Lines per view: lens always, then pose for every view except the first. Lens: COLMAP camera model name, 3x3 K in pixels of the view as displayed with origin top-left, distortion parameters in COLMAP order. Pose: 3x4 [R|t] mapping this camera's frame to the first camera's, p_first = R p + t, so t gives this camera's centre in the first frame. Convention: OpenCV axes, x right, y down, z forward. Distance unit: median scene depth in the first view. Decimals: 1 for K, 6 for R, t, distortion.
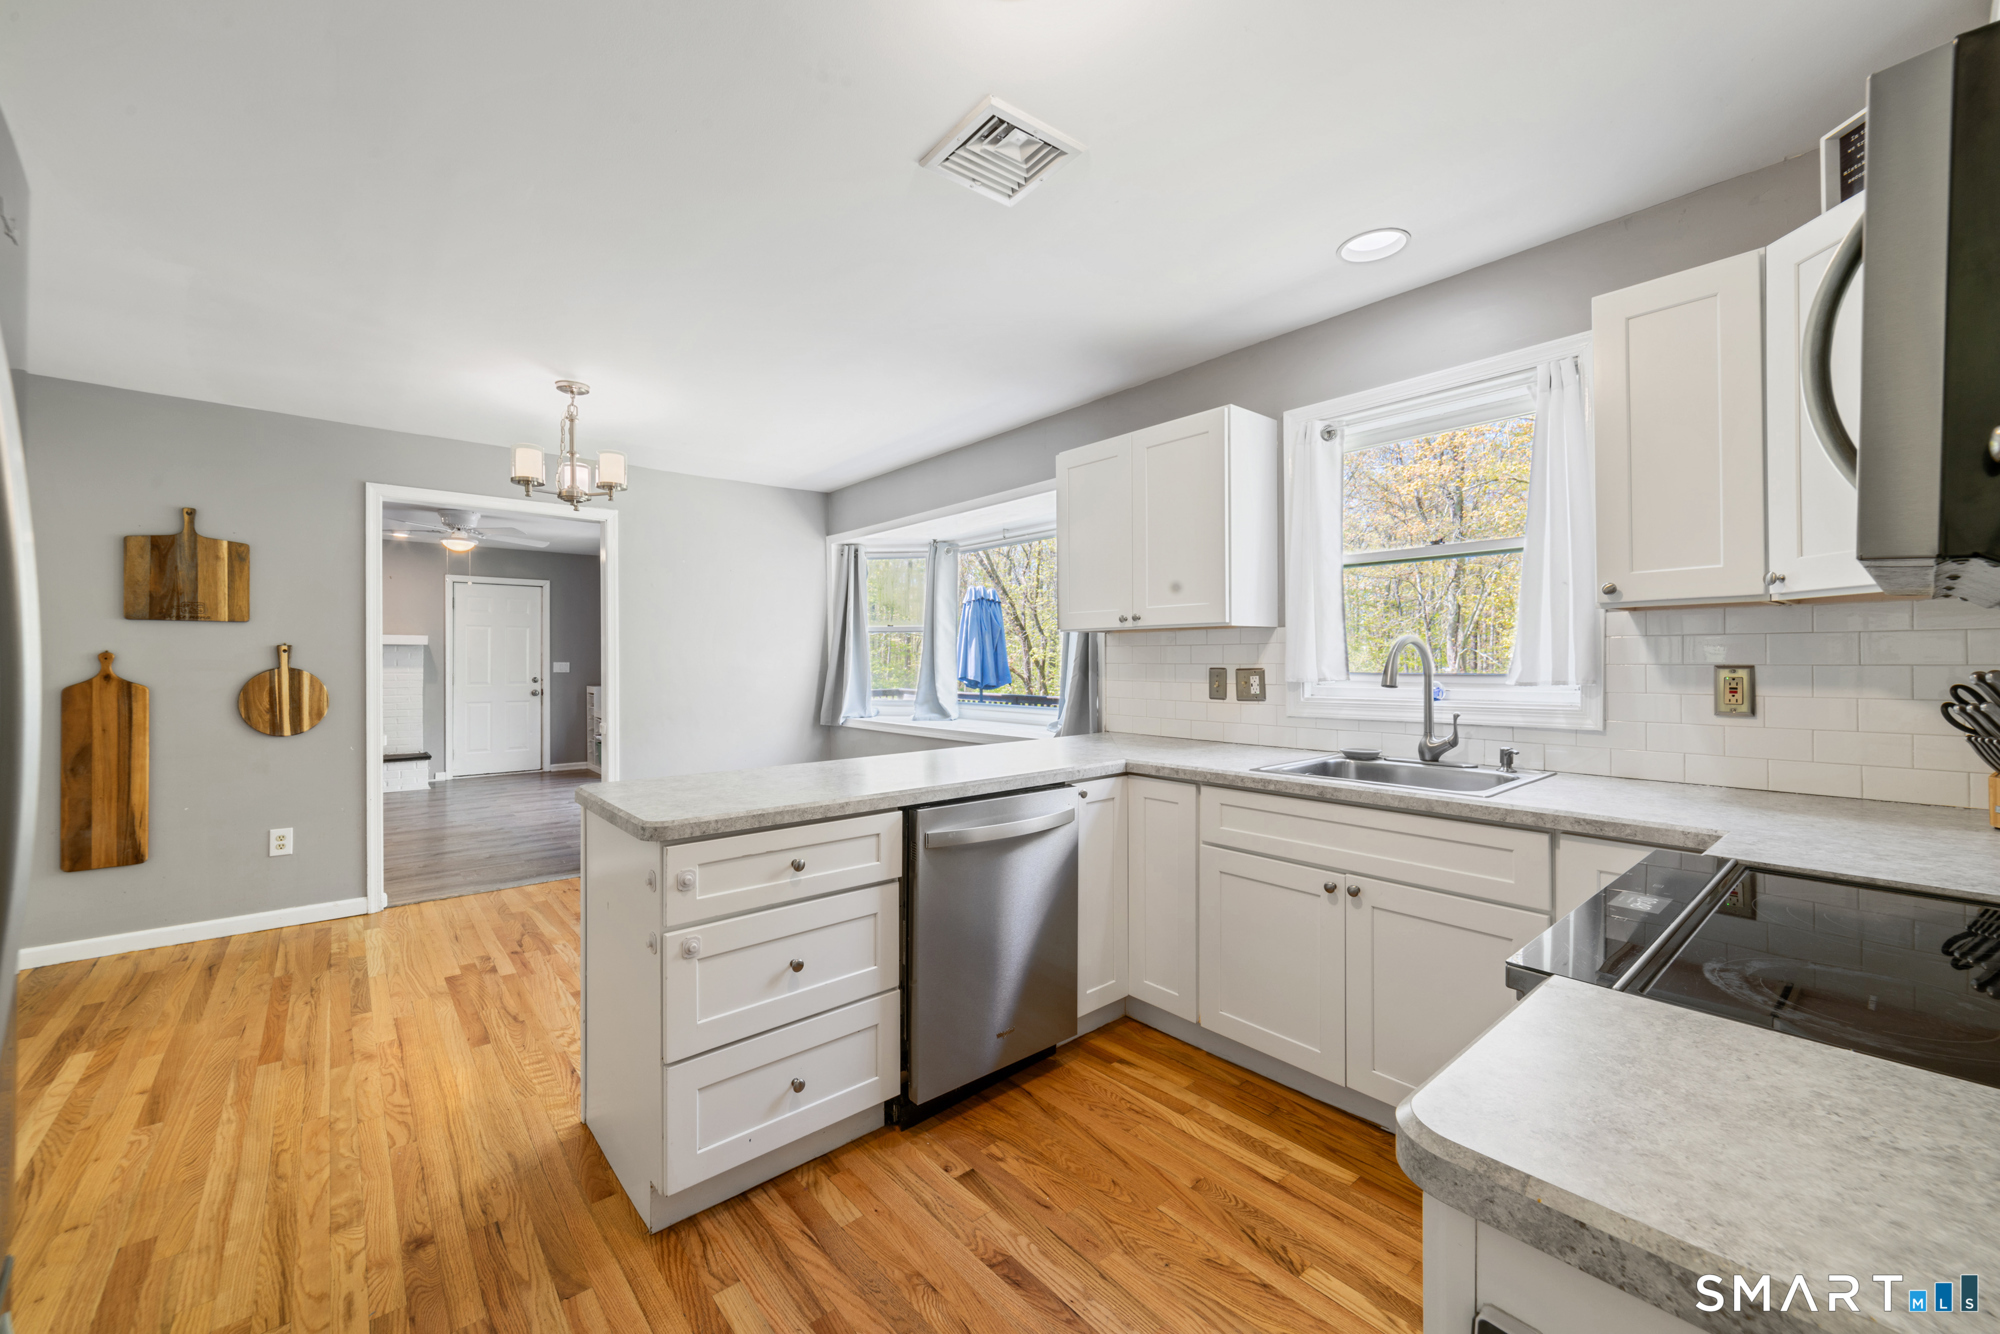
lens RADIAL K [[787.4, 0, 994.4], [0, 787.4, 657.8], [0, 0, 1]] dist [-0.001421, 0.000295]
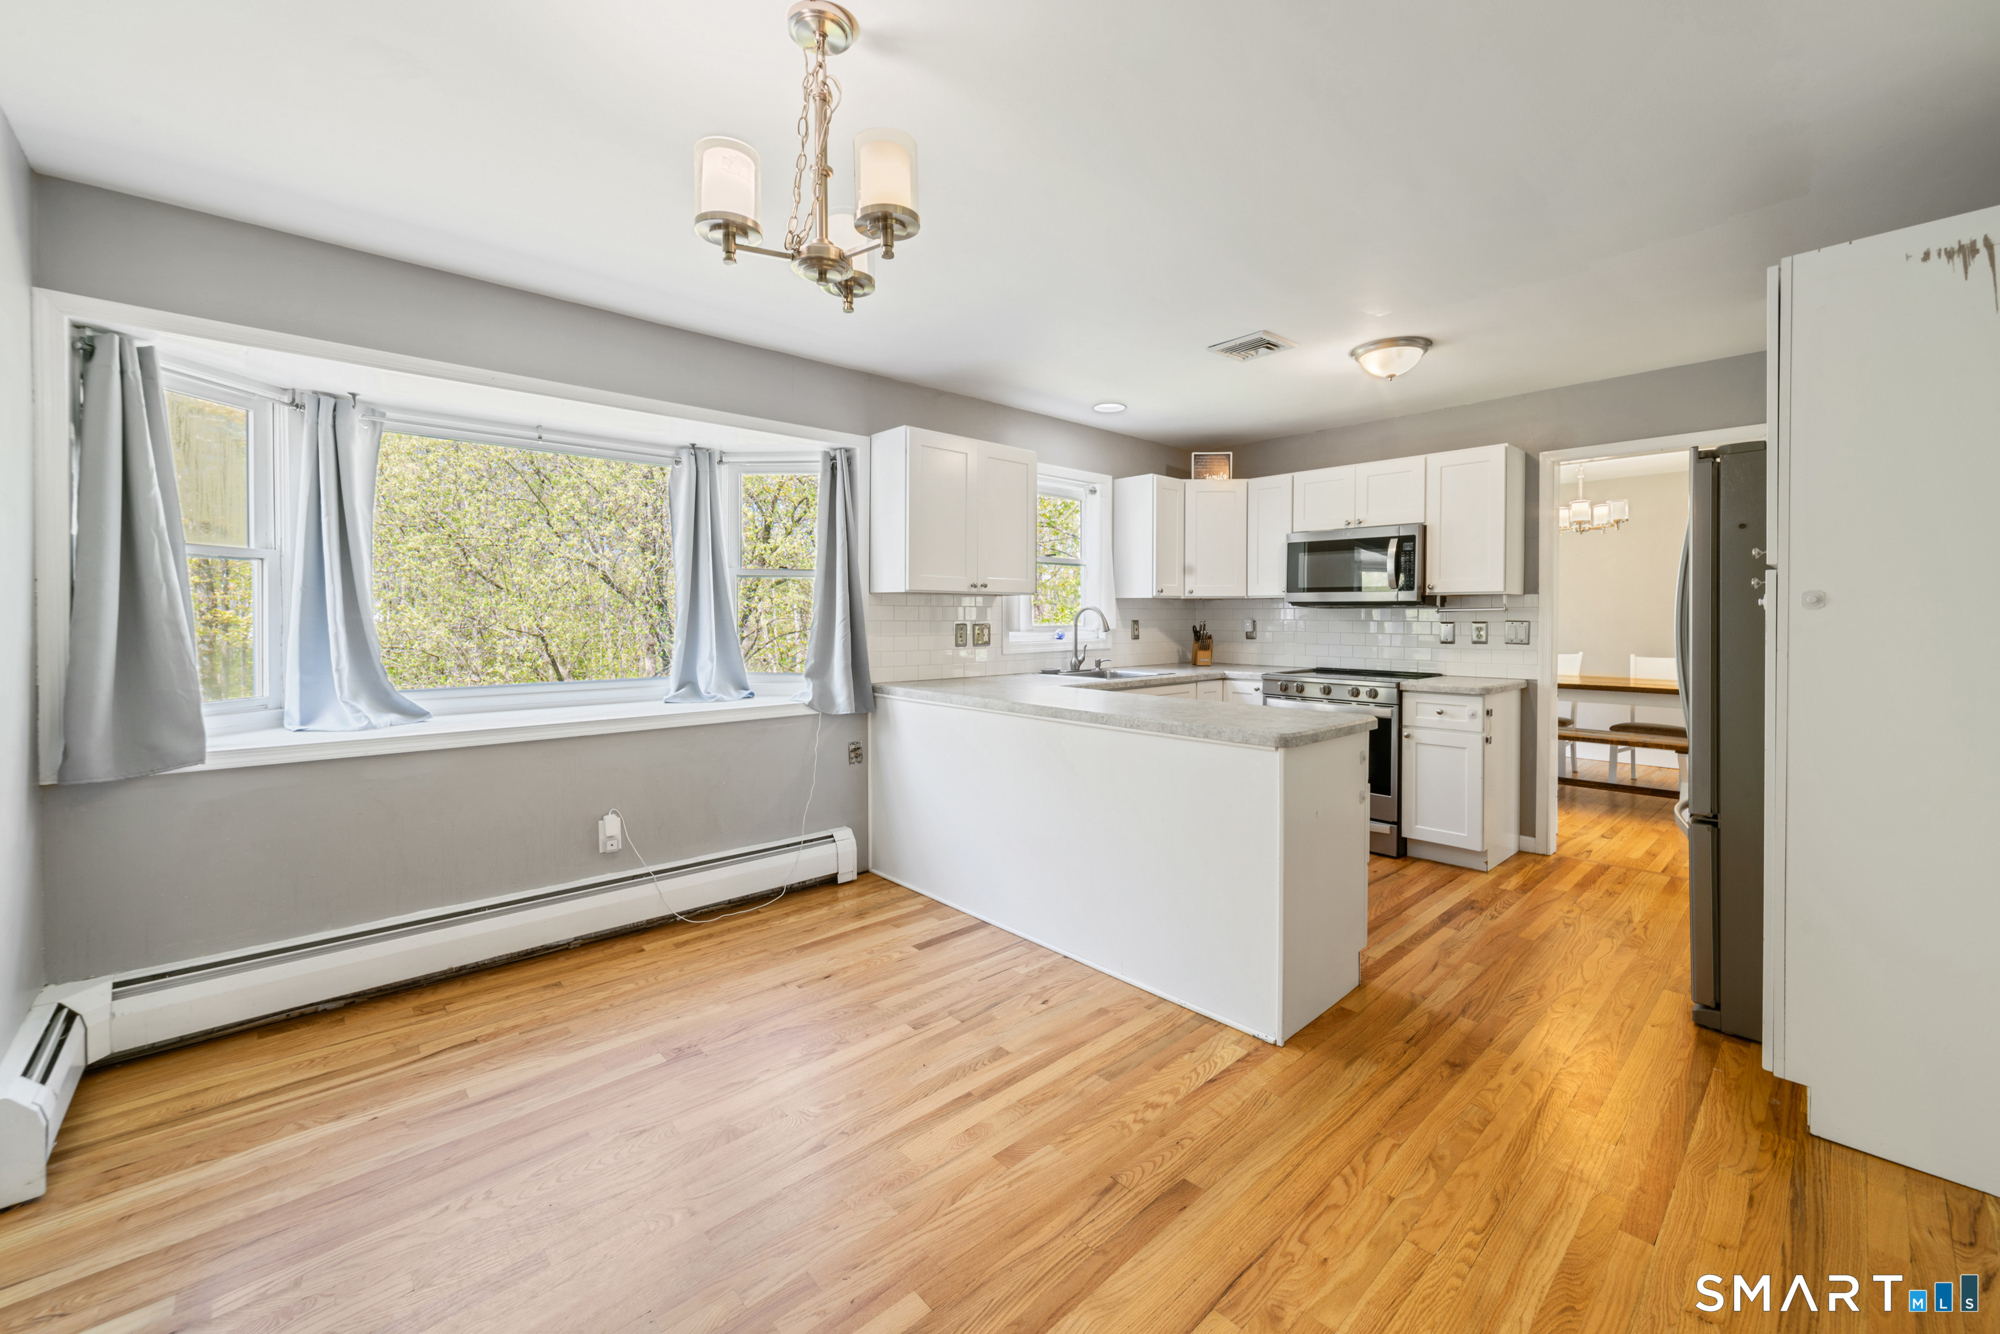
lens RADIAL K [[794.4, 0, 1000.4], [0, 794.4, 626.6], [0, 0, 1]] dist [-0.001161, -0.000093]
pose [[-0.044304, -0.010350, 0.998964, -1.058095], [-0.004421, 0.999939, 0.010164, 0.003676], [-0.999008, -0.003966, -0.044347, 0.956784]]
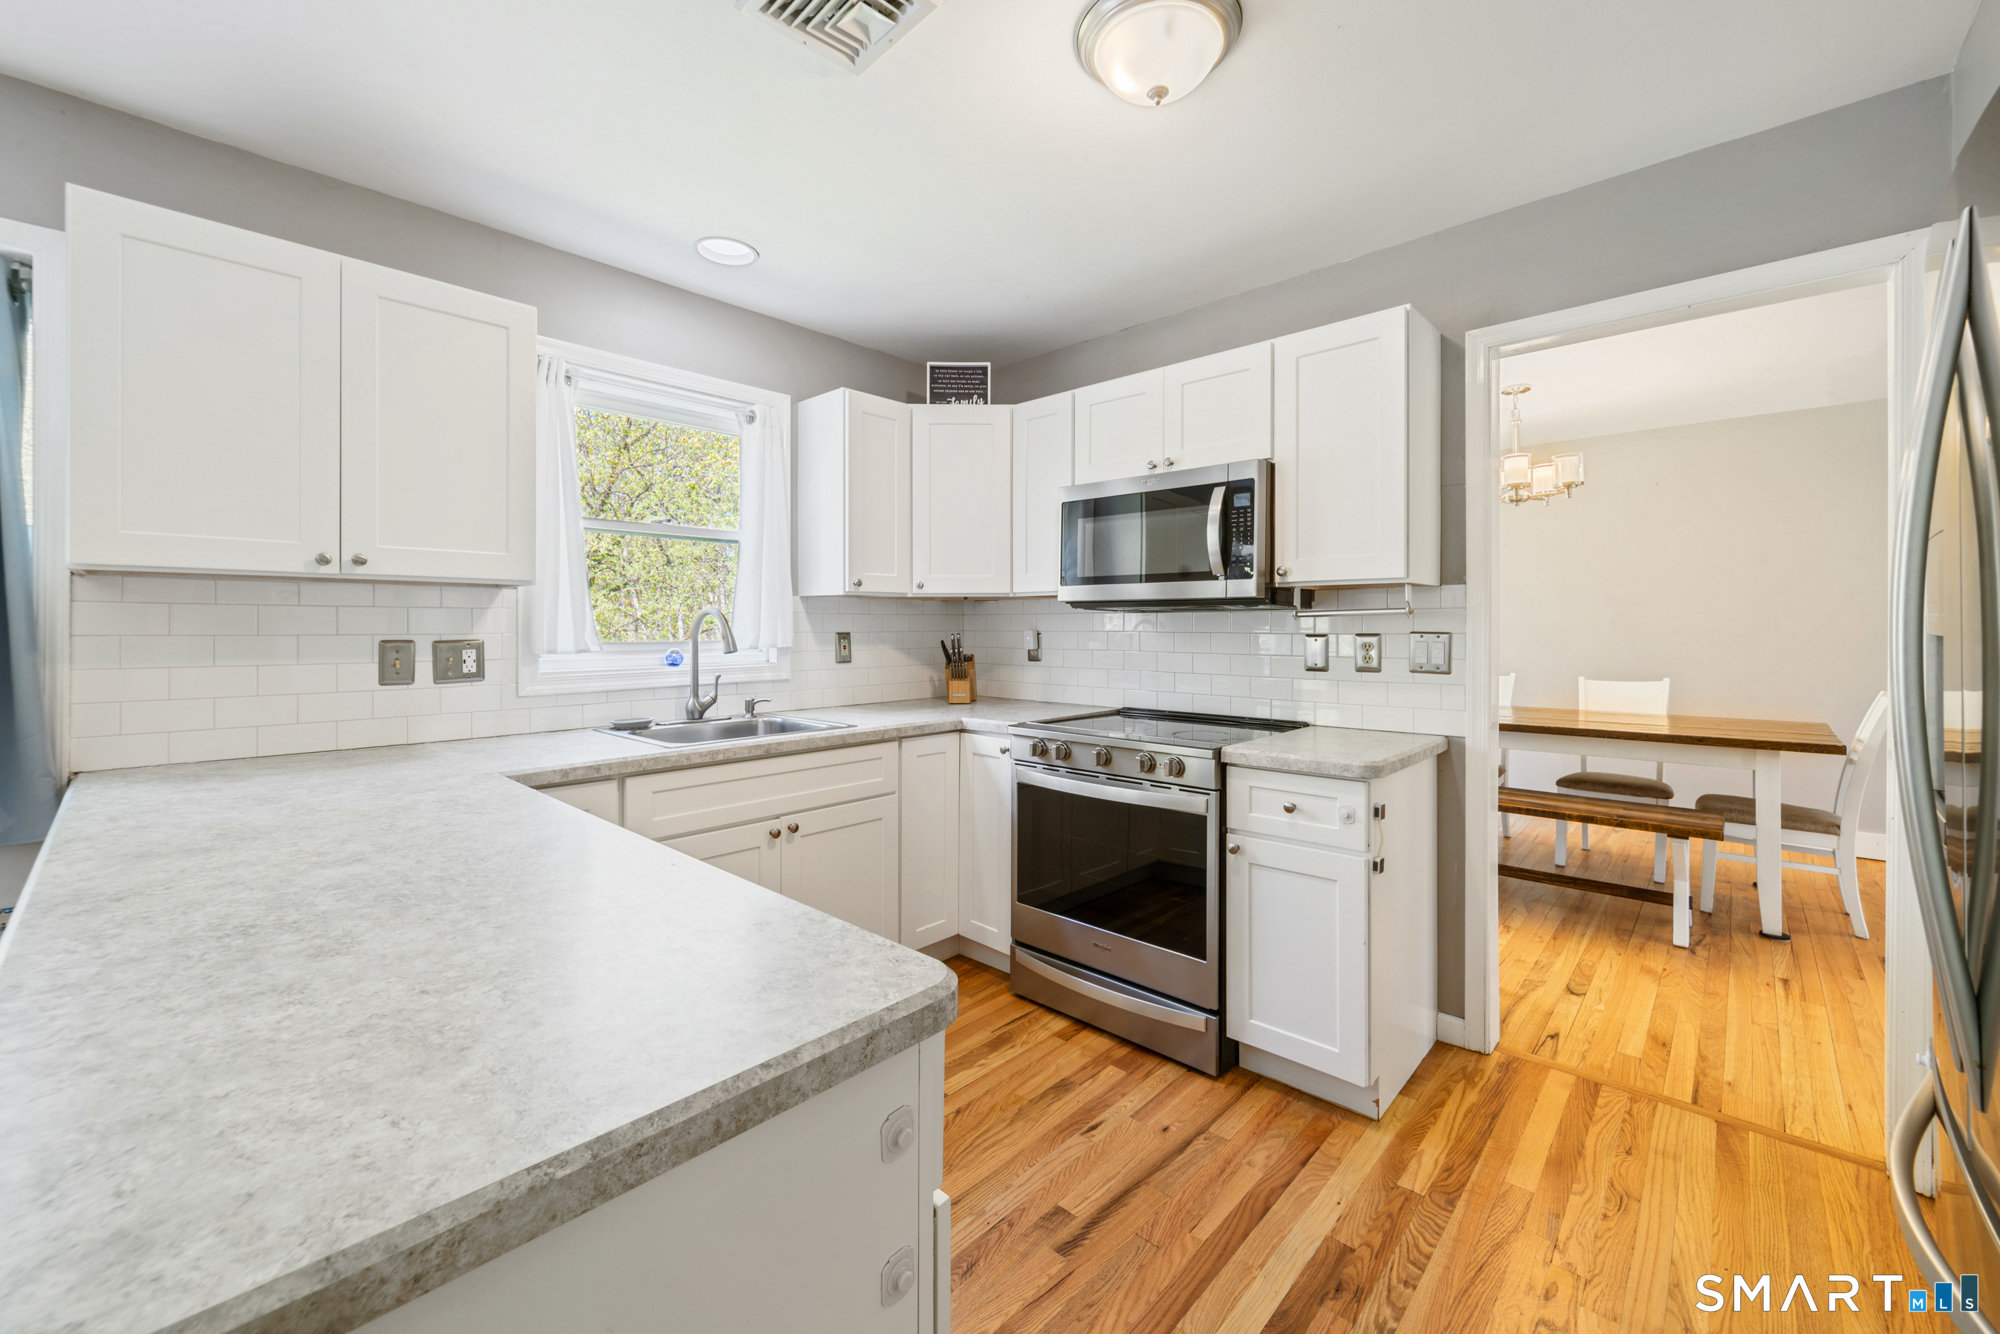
lens RADIAL K [[795.6, 0, 997.3], [0, 795.6, 629.6], [0, 0, 1]] dist [-0.000243, 0.000362]
pose [[-0.123365, 0.000904, 0.992361, -0.469291], [-0.002133, 0.999997, -0.001176, 0.003031], [-0.992359, -0.002262, -0.123363, 0.535582]]
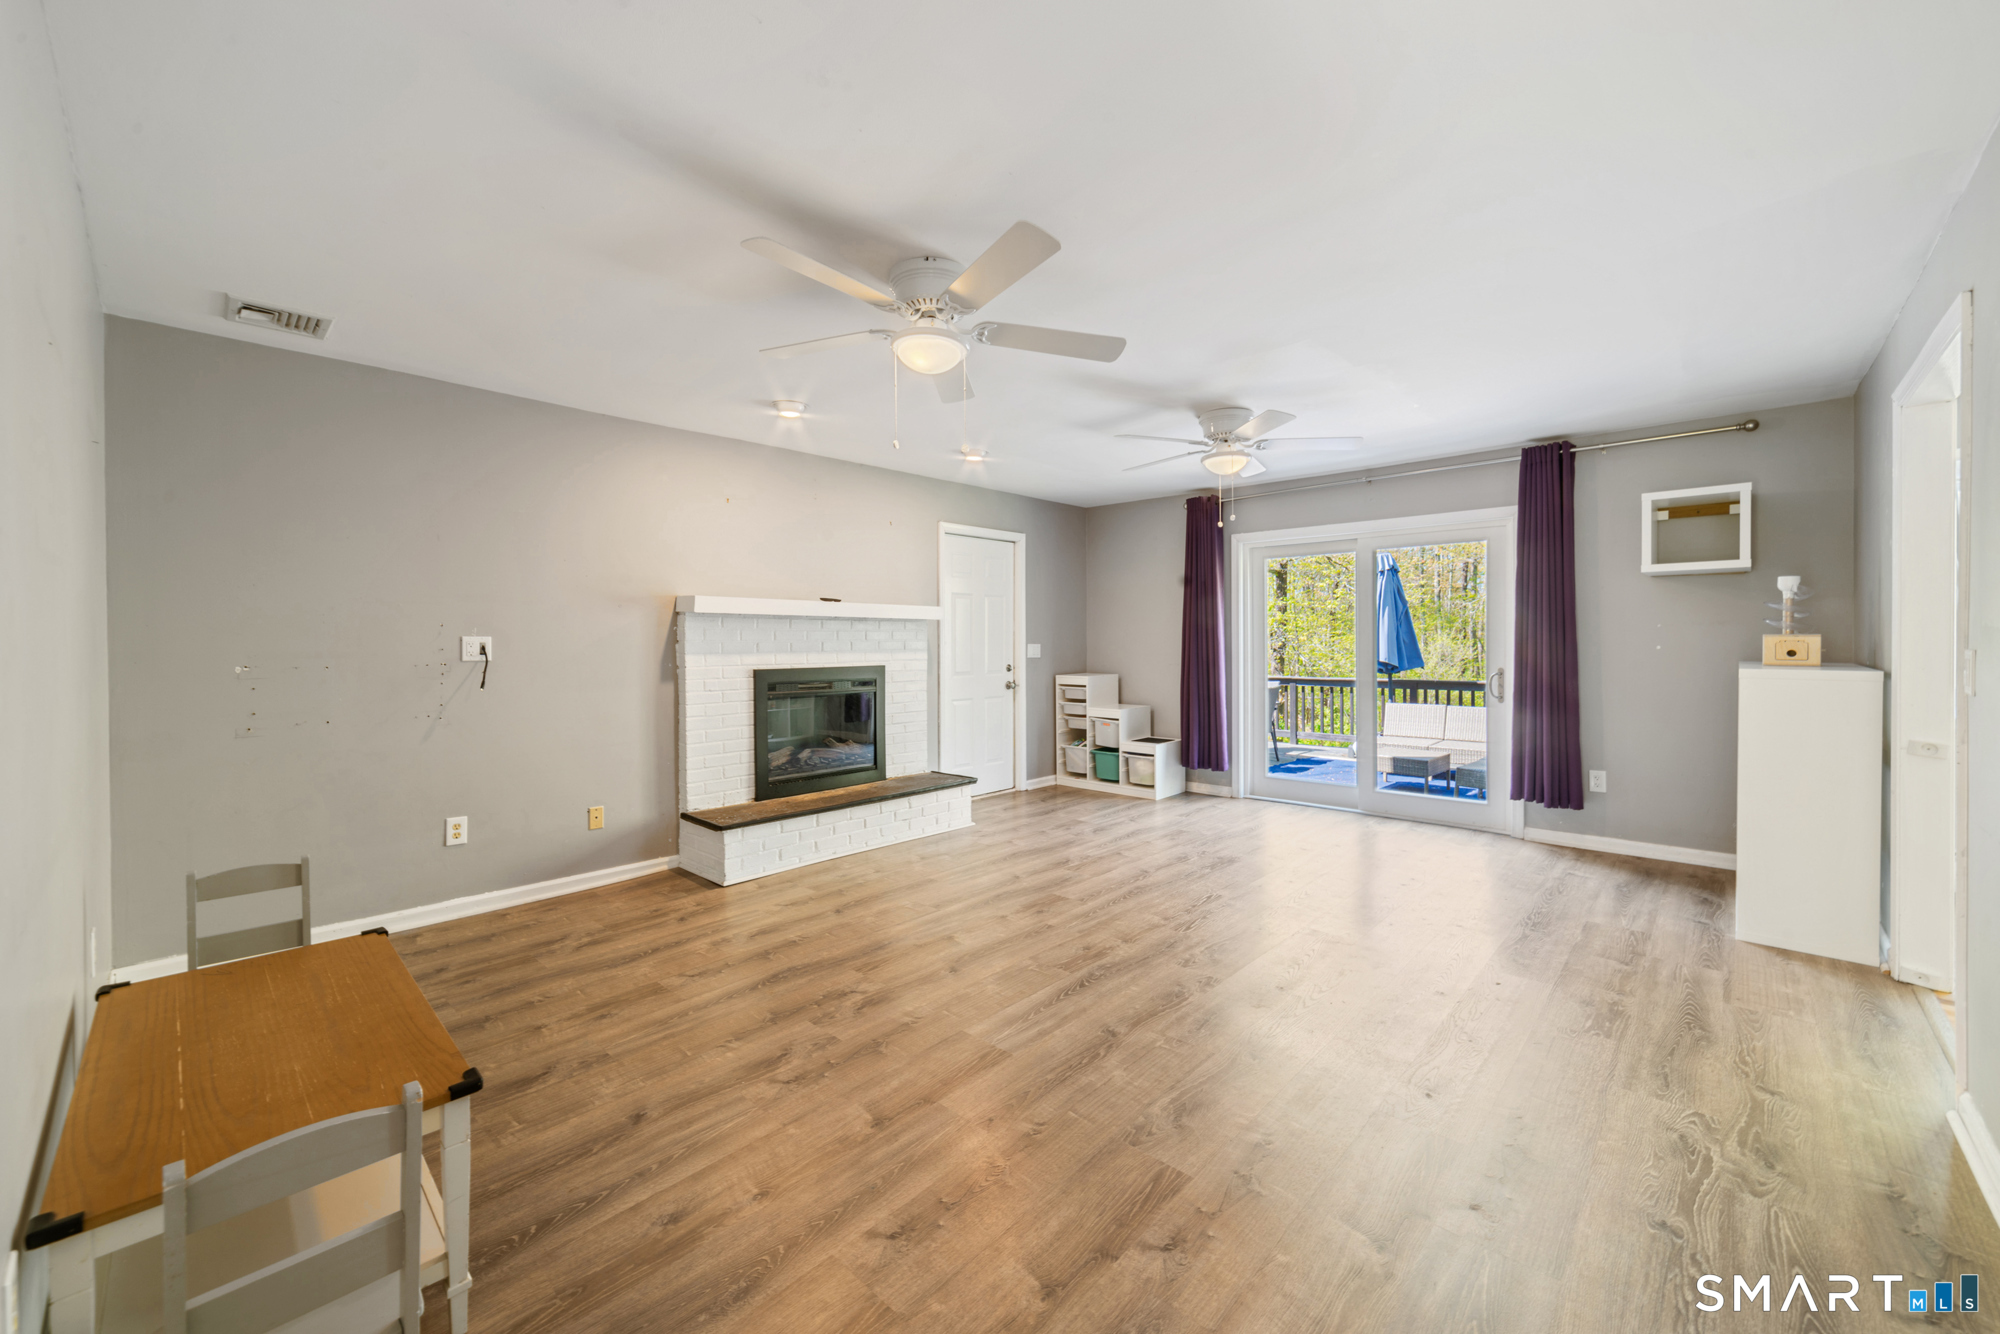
lens RADIAL K [[787.4, 0, 994.4], [0, 787.4, 657.8], [0, 0, 1]] dist [-0.001421, 0.000295]
pose [[0.992904, -0.005892, 0.118773, -1.867662], [0.003331, 0.999758, 0.021754, 0.006621], [-0.118873, -0.021204, 0.992683, 0.722691]]
